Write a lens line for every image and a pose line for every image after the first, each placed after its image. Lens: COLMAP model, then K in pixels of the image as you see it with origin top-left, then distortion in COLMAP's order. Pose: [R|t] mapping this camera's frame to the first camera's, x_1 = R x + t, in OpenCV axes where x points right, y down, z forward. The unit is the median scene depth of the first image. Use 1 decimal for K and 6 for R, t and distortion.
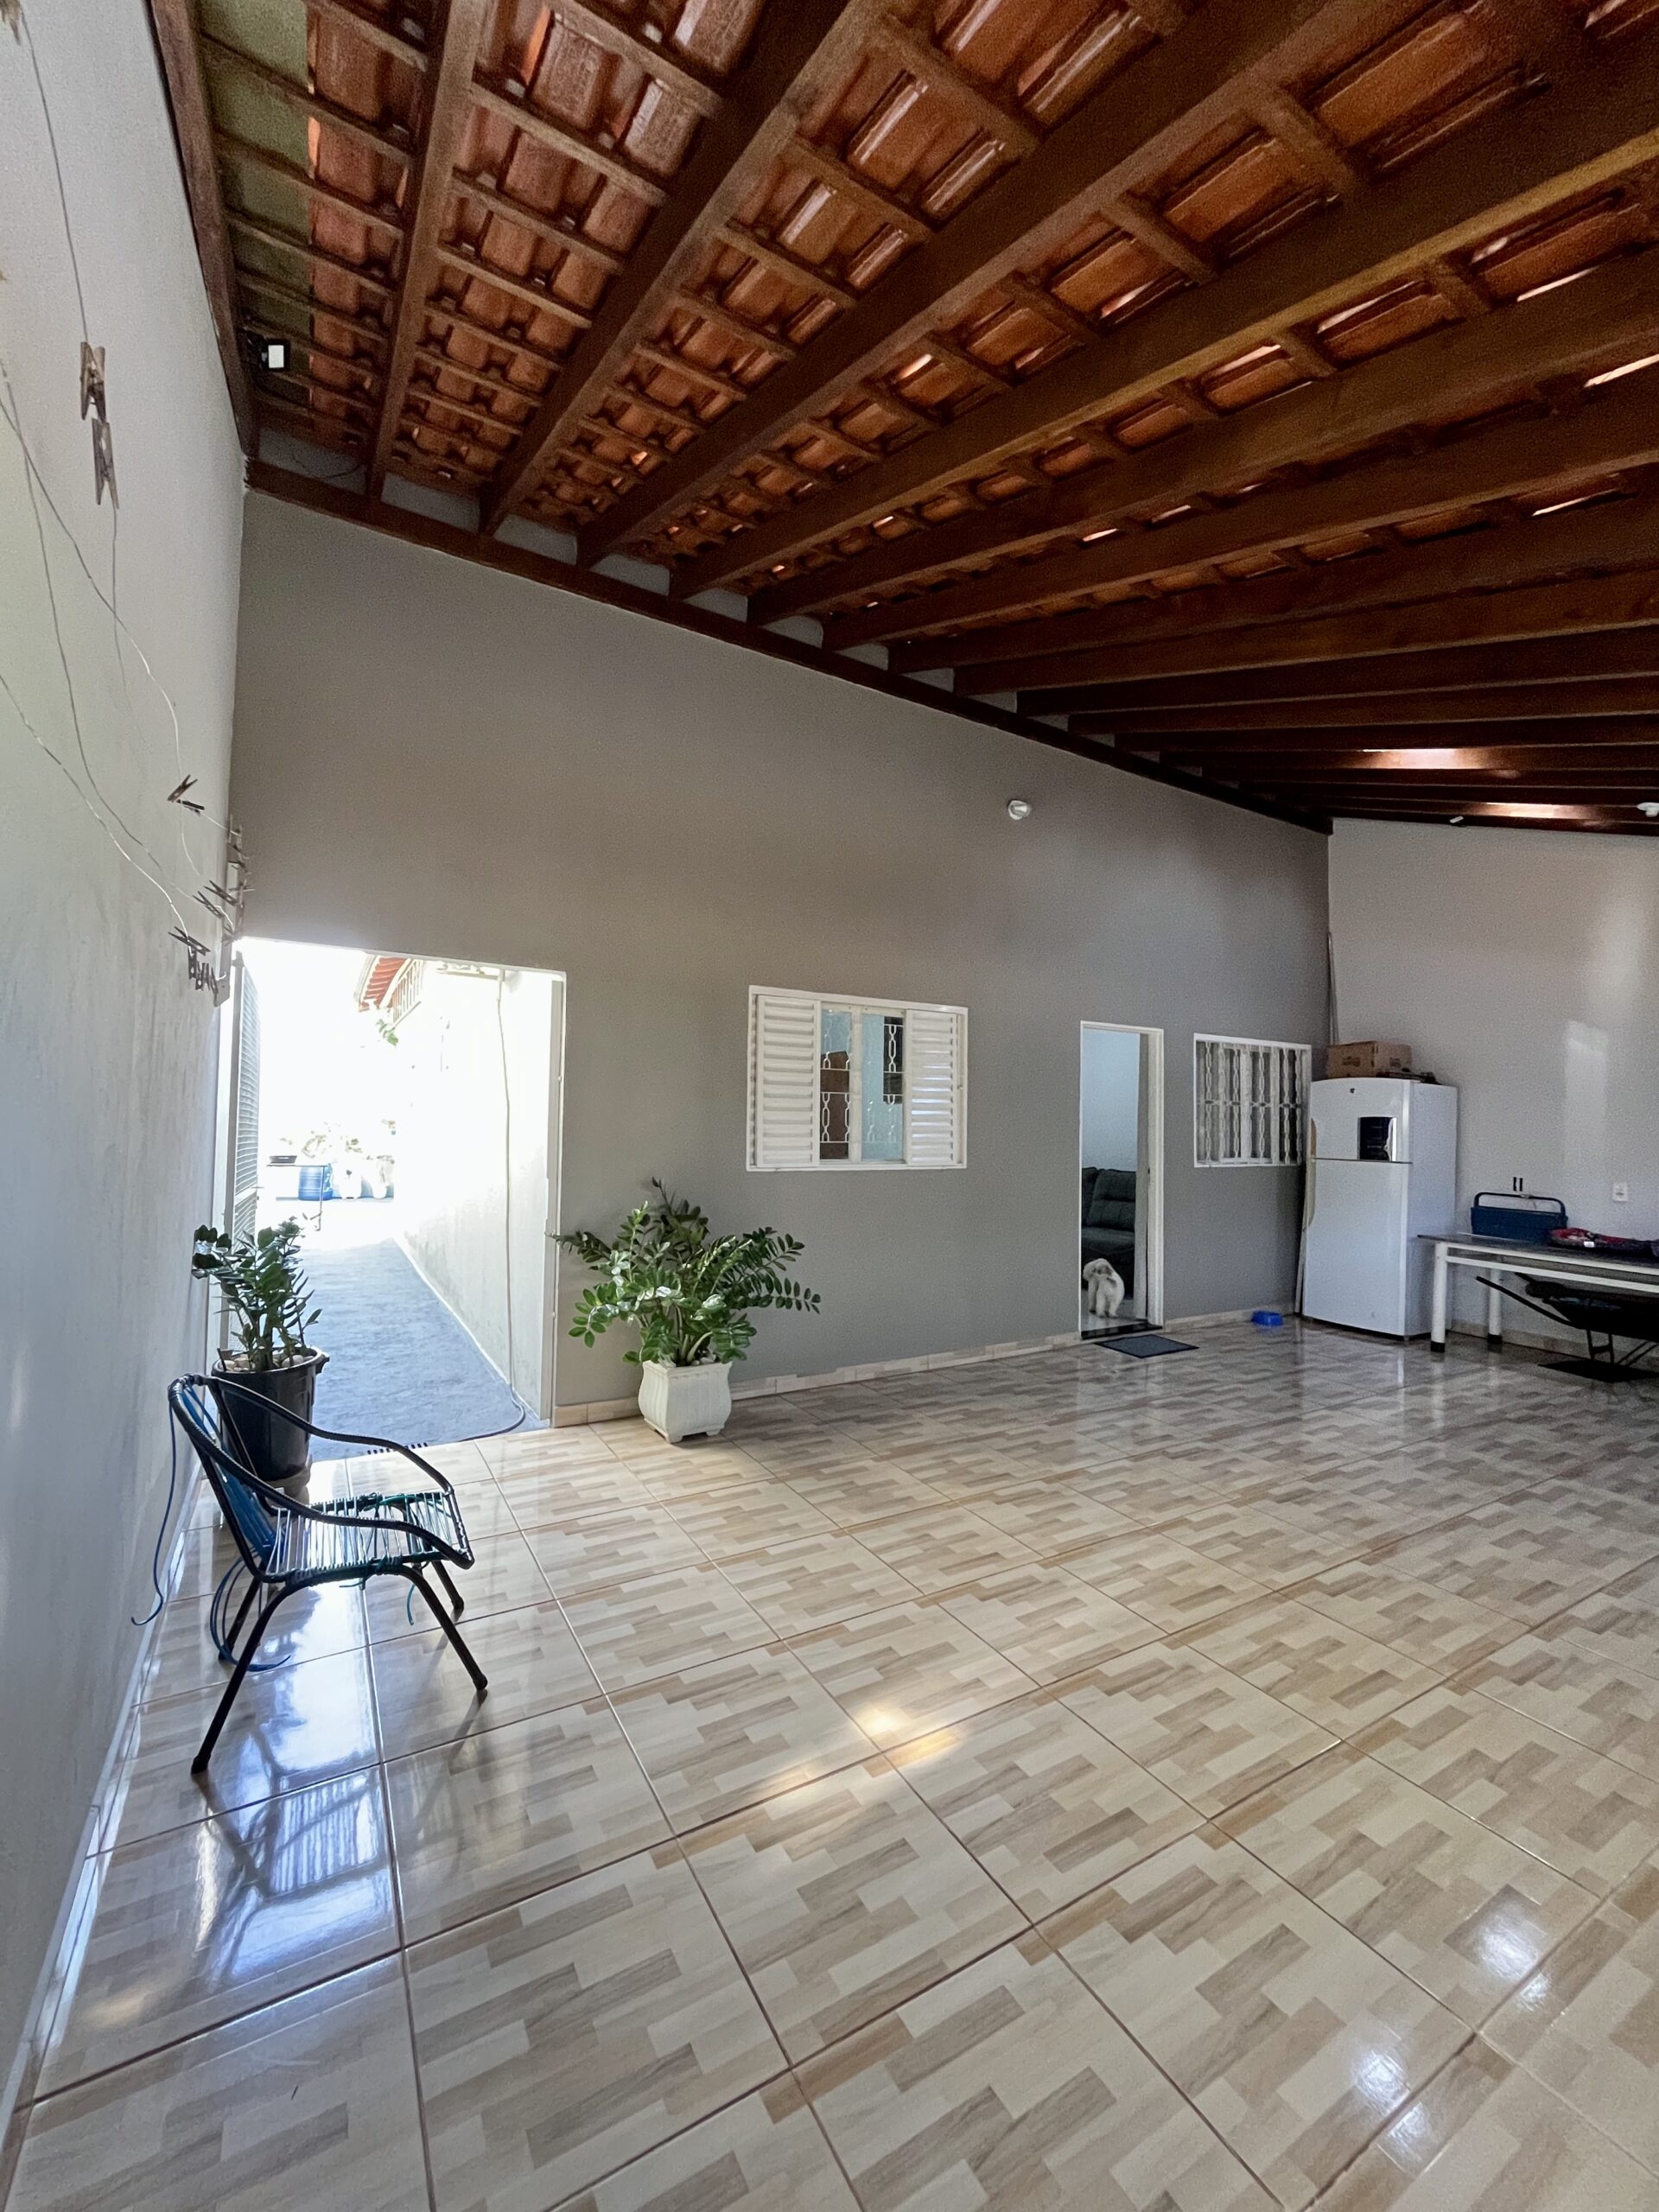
lens RADIAL K [[888.7, 0, 829.6], [0, 888.7, 1095.6], [0, 0, 1]] dist [-0.005292, 0.000186]
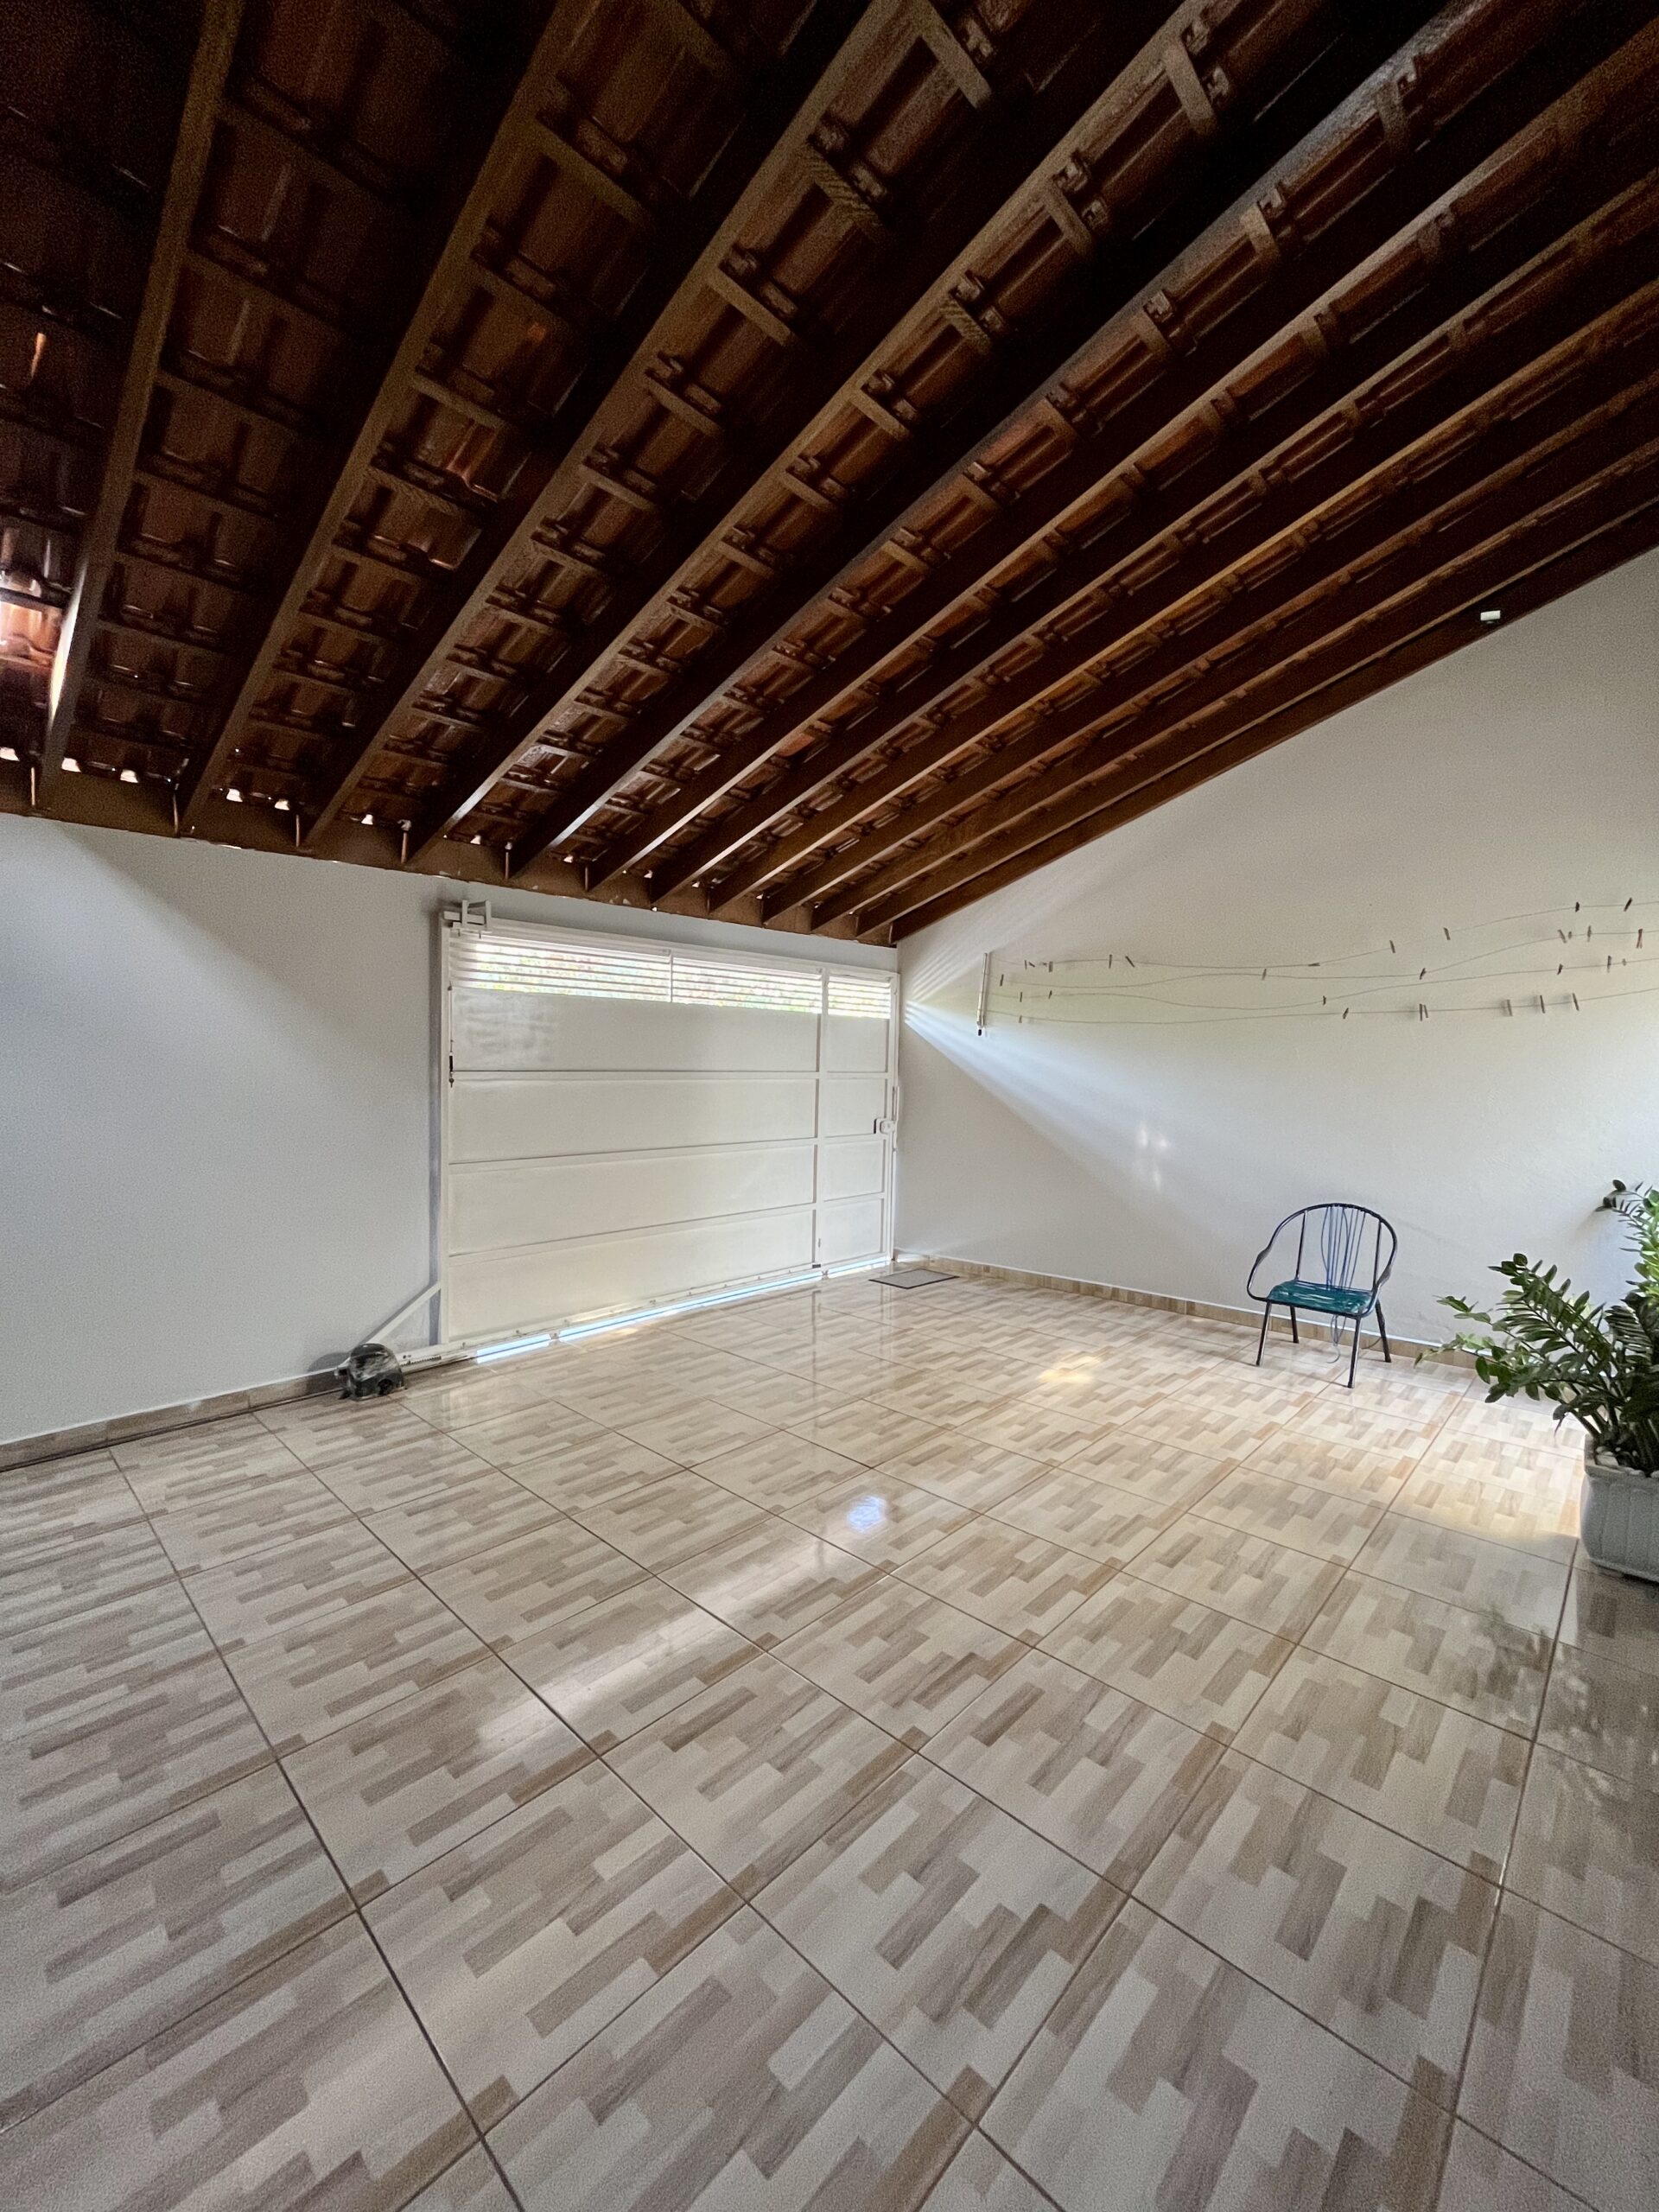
lens RADIAL K [[888.7, 0, 829.6], [0, 888.7, 1095.6], [0, 0, 1]] dist [-0.005292, 0.000186]
pose [[-0.961589, -0.018692, -0.273857, 0.627034], [-0.020373, 0.999787, 0.003296, 0.033111], [0.273737, 0.008749, -0.961765, 1.494091]]
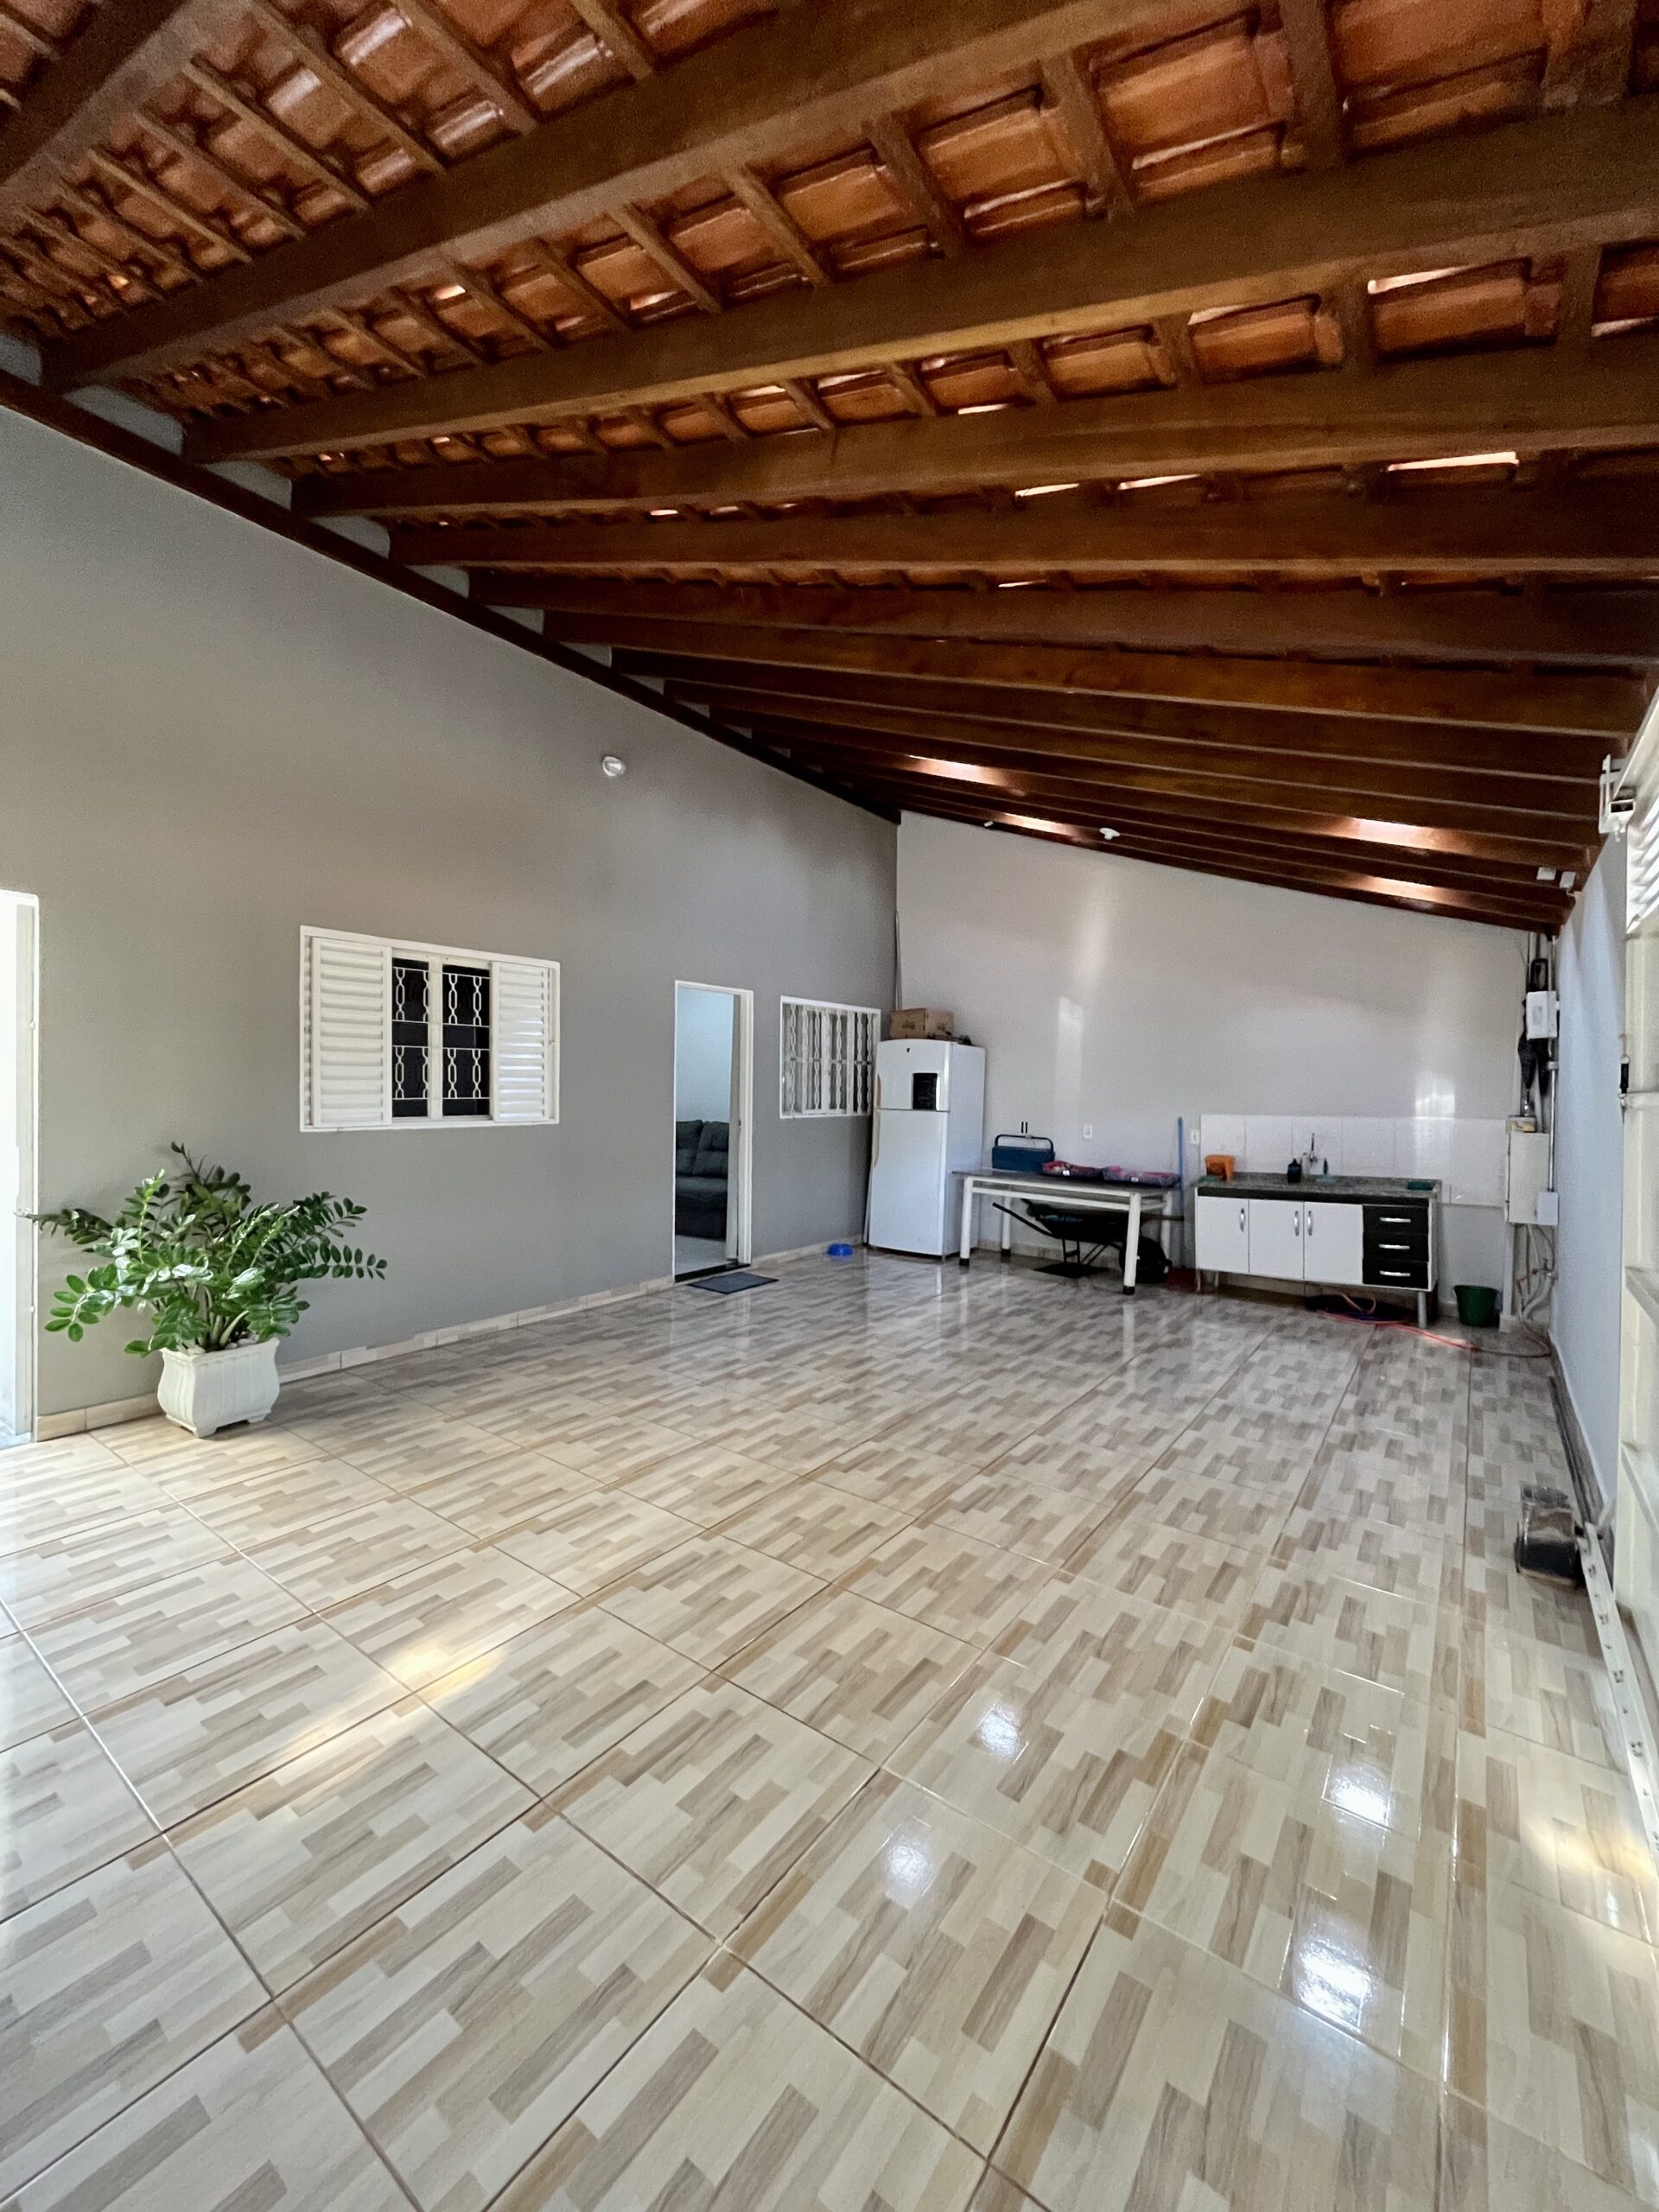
lens RADIAL K [[888.7, 0, 829.6], [0, 888.7, 1095.6], [0, 0, 1]] dist [-0.005292, 0.000186]
pose [[0.918749, -0.008717, 0.394745, 0.052997], [-0.011490, 0.998743, 0.048798, -0.003207], [-0.394674, -0.049368, 0.917494, -0.050468]]
